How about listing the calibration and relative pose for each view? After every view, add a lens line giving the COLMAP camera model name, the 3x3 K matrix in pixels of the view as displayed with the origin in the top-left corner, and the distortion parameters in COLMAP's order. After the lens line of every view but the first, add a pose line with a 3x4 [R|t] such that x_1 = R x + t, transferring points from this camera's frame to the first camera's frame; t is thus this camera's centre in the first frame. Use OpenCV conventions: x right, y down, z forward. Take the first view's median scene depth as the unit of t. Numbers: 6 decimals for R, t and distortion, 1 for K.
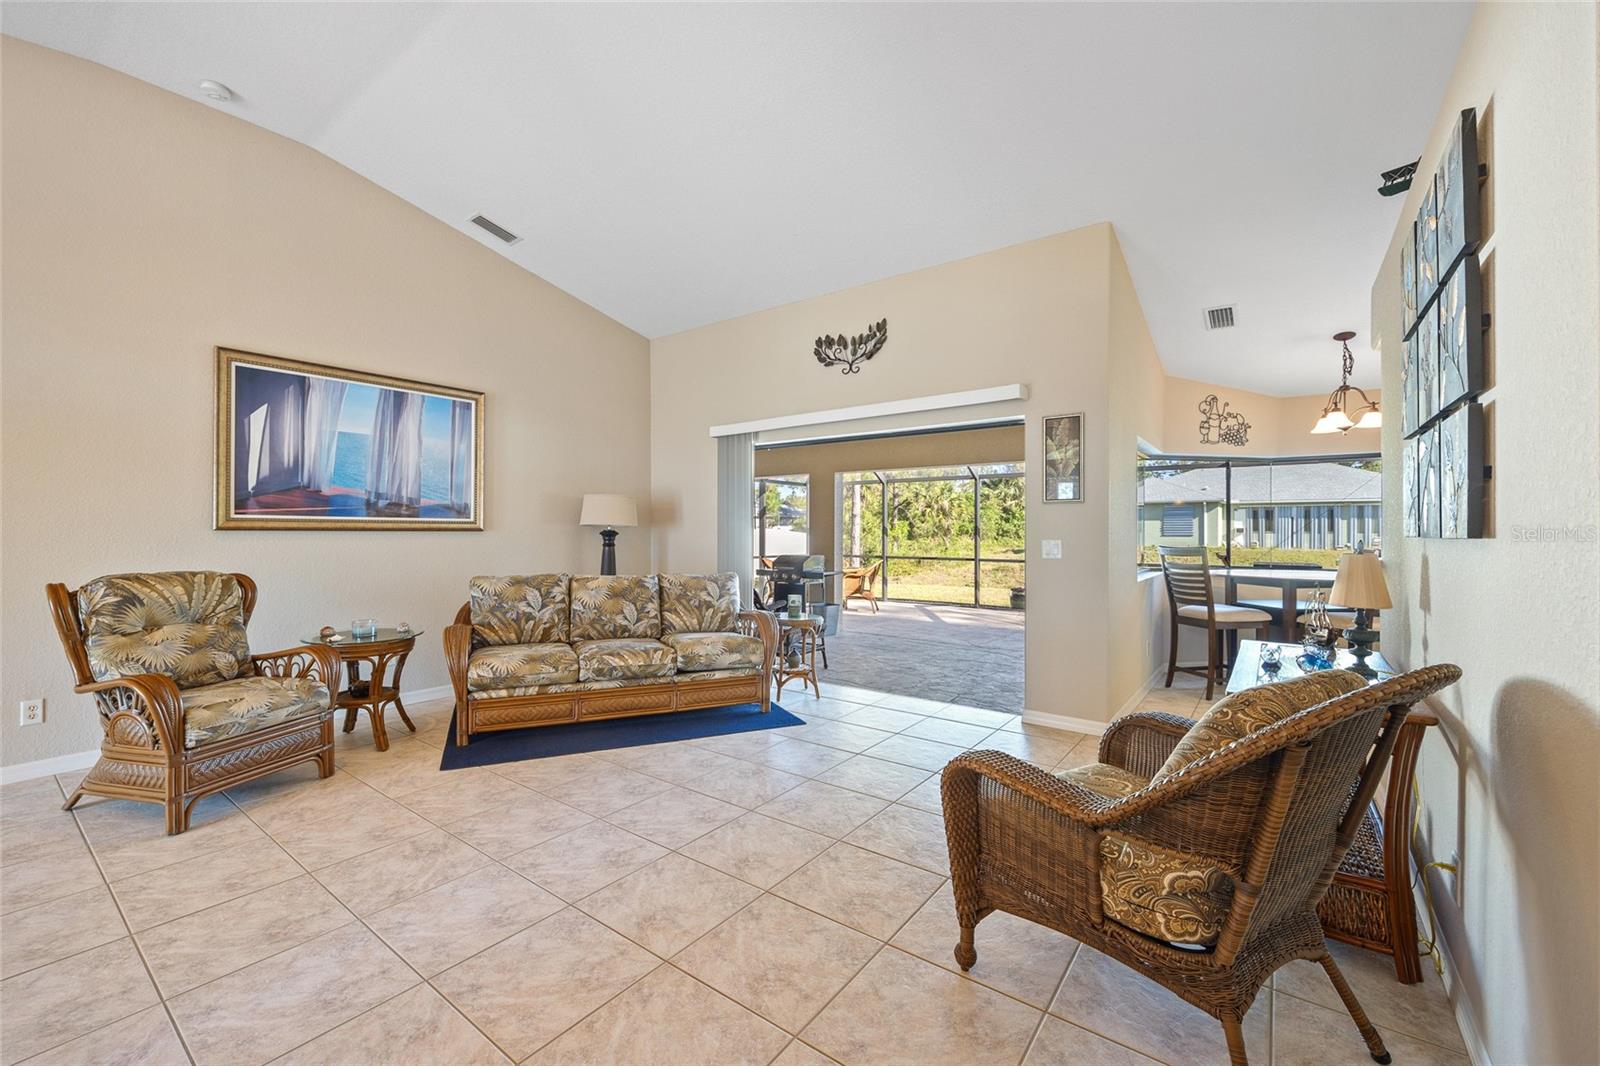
lens RADIAL K [[648.6, 0, 784.5], [0, 648.6, 534.0], [0, 0, 1]] dist [-0.000675, -0.000554]
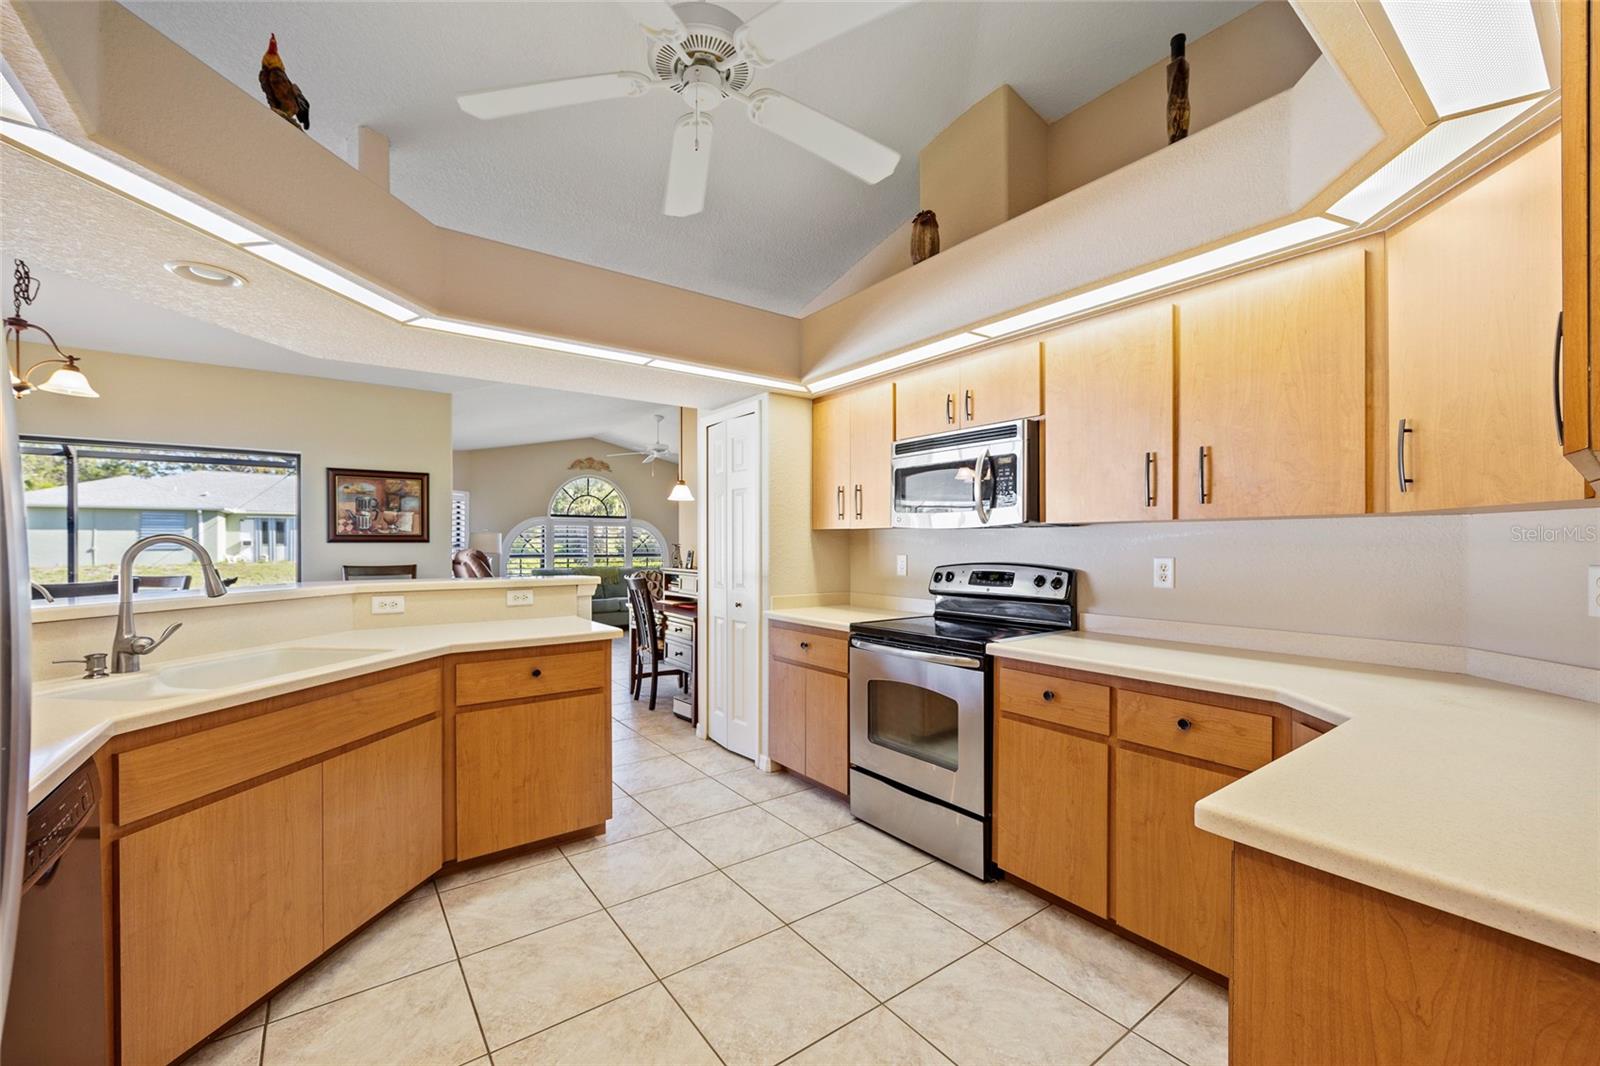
lens RADIAL K [[648.6, 0, 793.8], [0, 648.6, 531.4], [0, 0, 1]] dist [-0.000675, -0.000554]
pose [[0.284347, 0.012344, 0.958642, 0.512259], [0.009052, 0.999838, -0.015559, -0.010244], [-0.958679, 0.013102, 0.284189, 0.123527]]
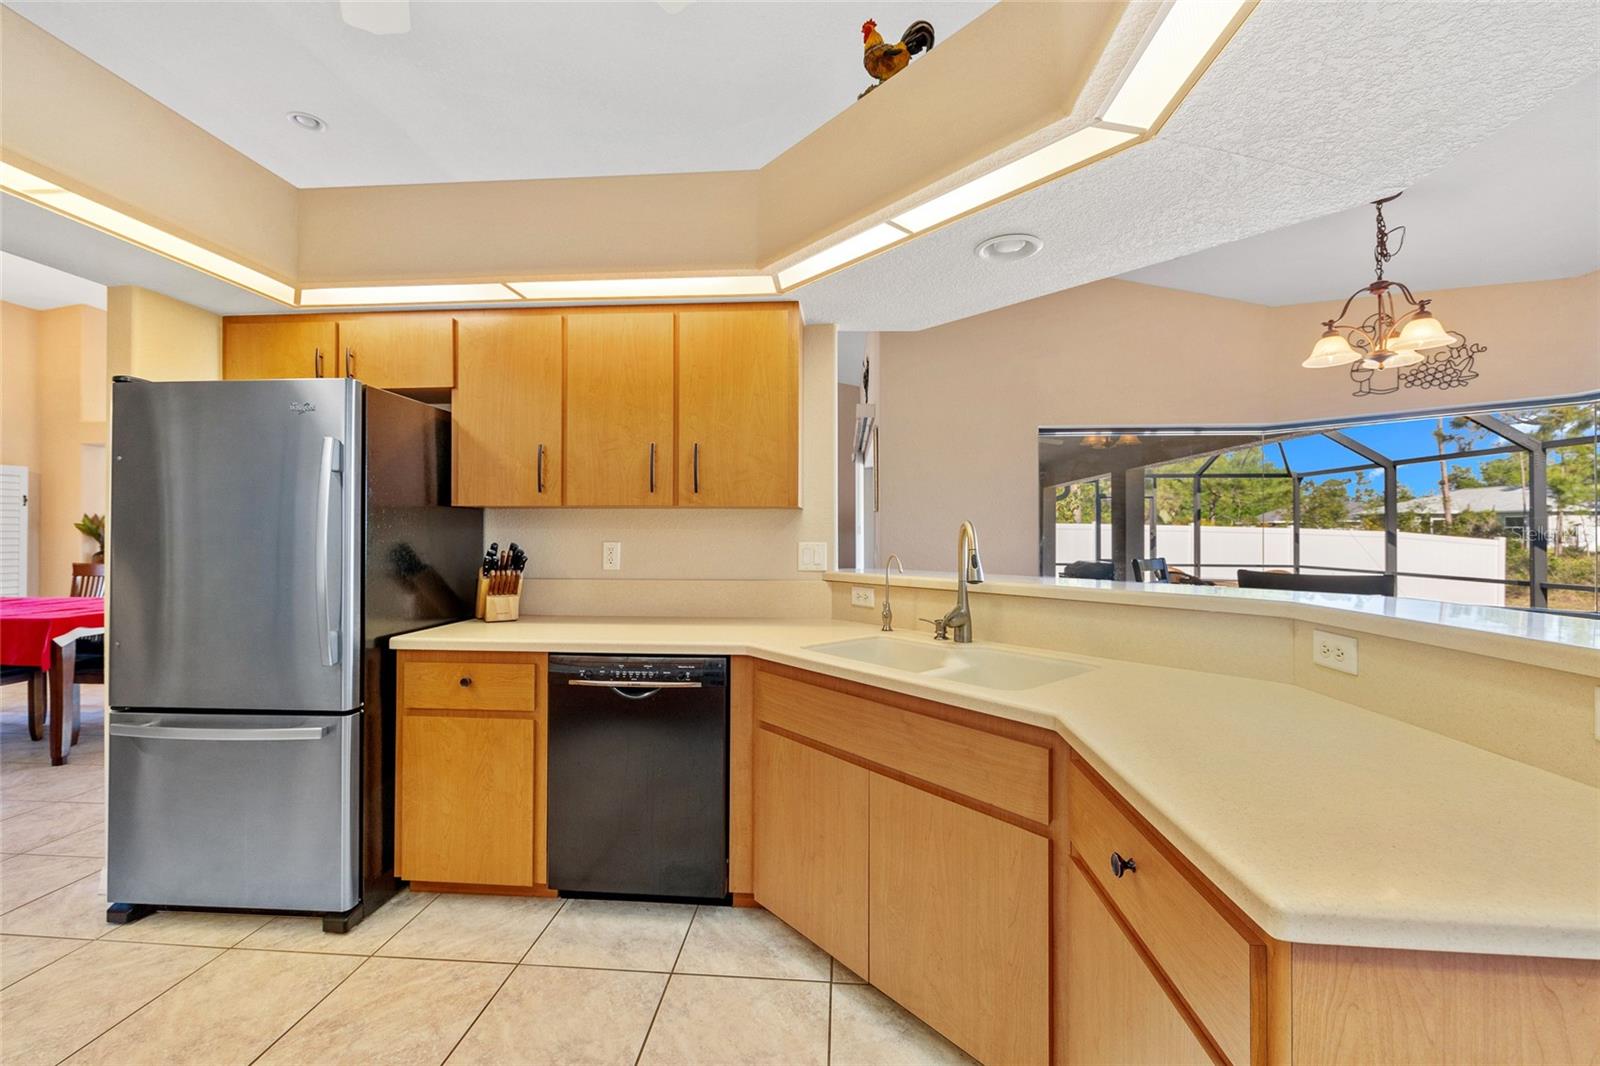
lens RADIAL K [[644.1, 0, 790.4], [0, 644.1, 532.6], [0, 0, 1]] dist [-0.003081, 0.000013]
pose [[0.542757, -0.002710, -0.839886, 1.111310], [-0.005739, 0.999959, -0.006935, -0.006860], [0.839870, 0.008584, 0.542719, 0.290190]]
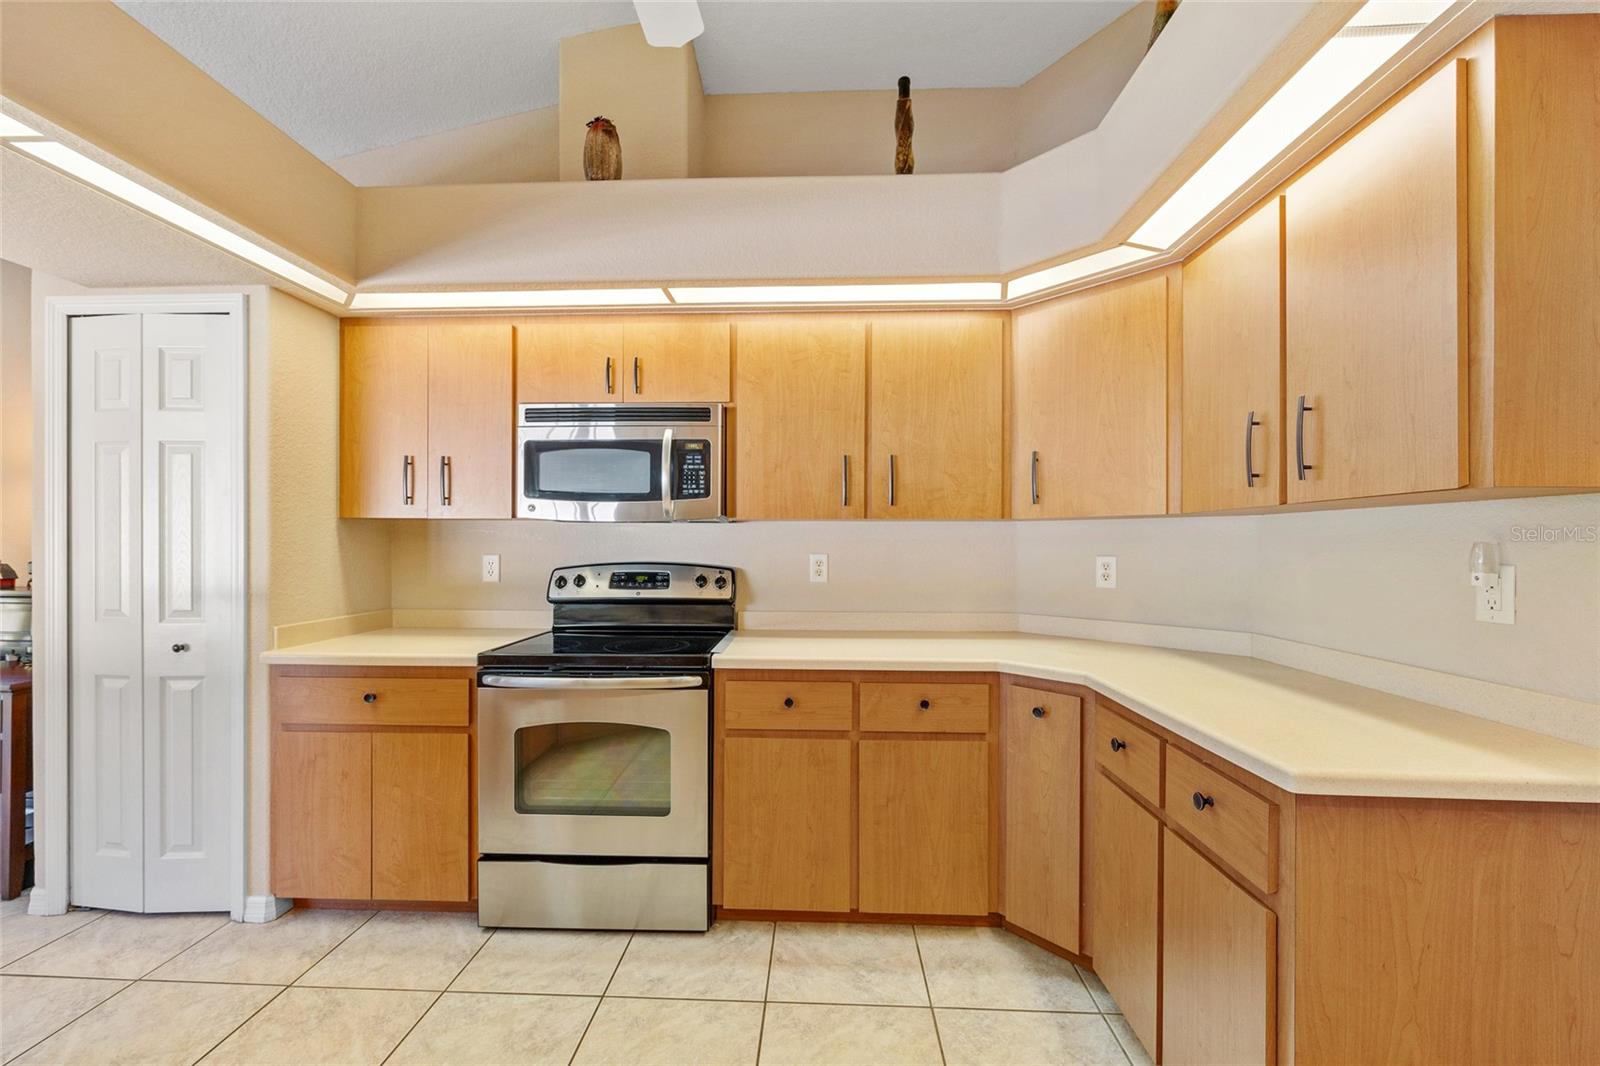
lens RADIAL K [[648.6, 0, 794.4], [0, 648.6, 533.0], [0, 0, 1]] dist [-0.000675, -0.000554]
pose [[-0.574360, 0.000403, 0.818603, 0.659646], [0.000150, 1.000000, -0.000386, -0.012409], [-0.818603, -0.000099, -0.574360, 0.343538]]
